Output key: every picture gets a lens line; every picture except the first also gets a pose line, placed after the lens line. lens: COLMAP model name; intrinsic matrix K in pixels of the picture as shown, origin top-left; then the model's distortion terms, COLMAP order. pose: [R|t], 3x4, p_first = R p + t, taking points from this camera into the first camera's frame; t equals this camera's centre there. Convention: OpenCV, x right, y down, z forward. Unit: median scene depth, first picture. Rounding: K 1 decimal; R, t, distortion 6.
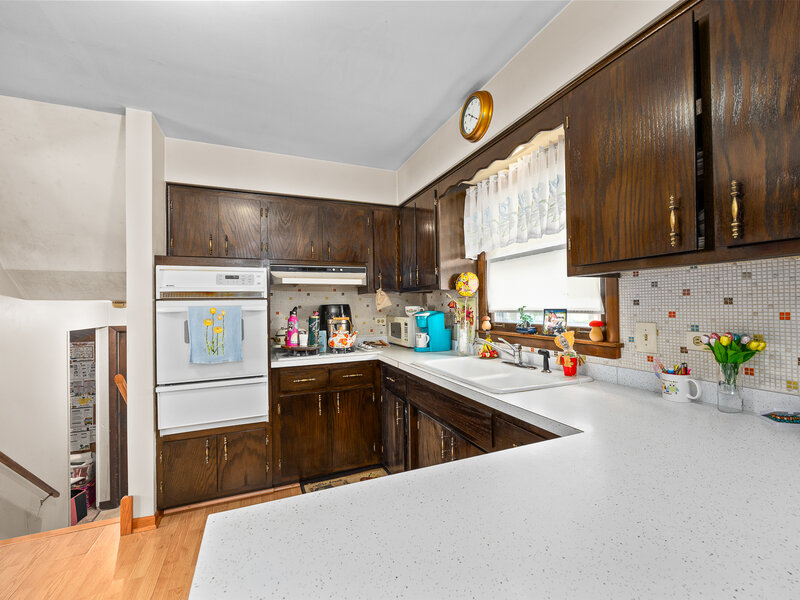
lens RADIAL K [[341.8, 0, 395.9], [0, 341.8, 303.4], [0, 0, 1]] dist [-0.009634, -0.000897]
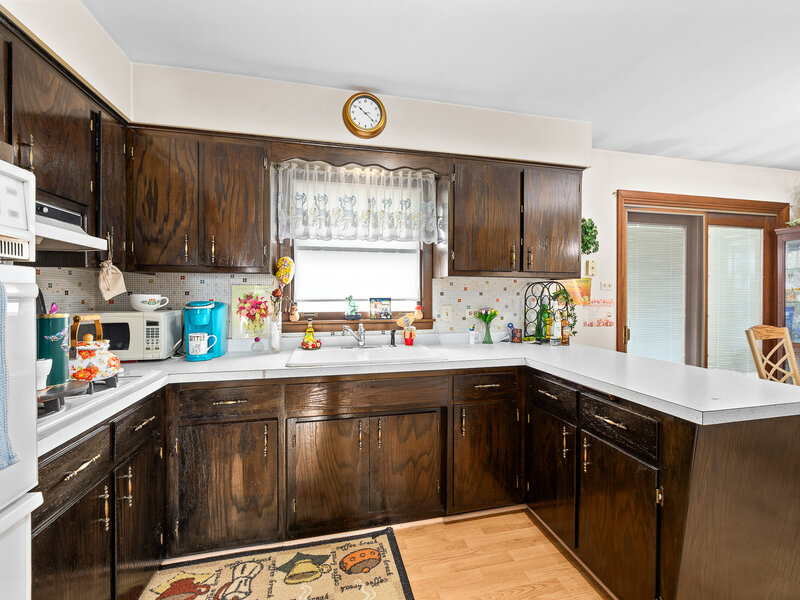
lens RADIAL K [[341.8, 0, 398.0], [0, 341.8, 300.2], [0, 0, 1]] dist [-0.009634, -0.000897]
pose [[0.170362, 0.002480, 0.985379, -0.639162], [-0.007785, 0.999969, -0.001171, 0.020424], [-0.985351, -0.007472, 0.170376, 0.580961]]
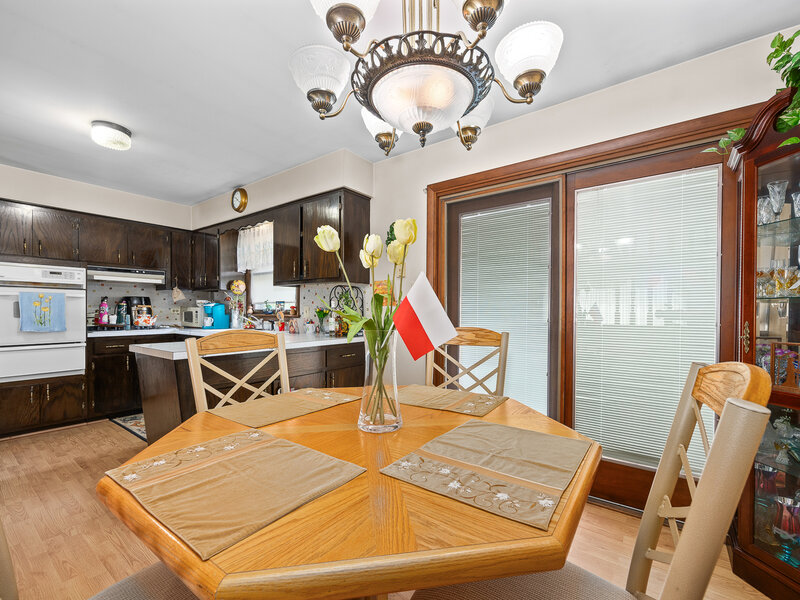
lens RADIAL K [[341.8, 0, 405.4], [0, 341.8, 312.3], [0, 0, 1]] dist [-0.009634, -0.000897]
pose [[0.844050, 0.015699, 0.536034, 0.002853], [-0.020879, 0.999776, 0.003595, 0.048487], [-0.535857, -0.014226, 0.844189, -0.920652]]
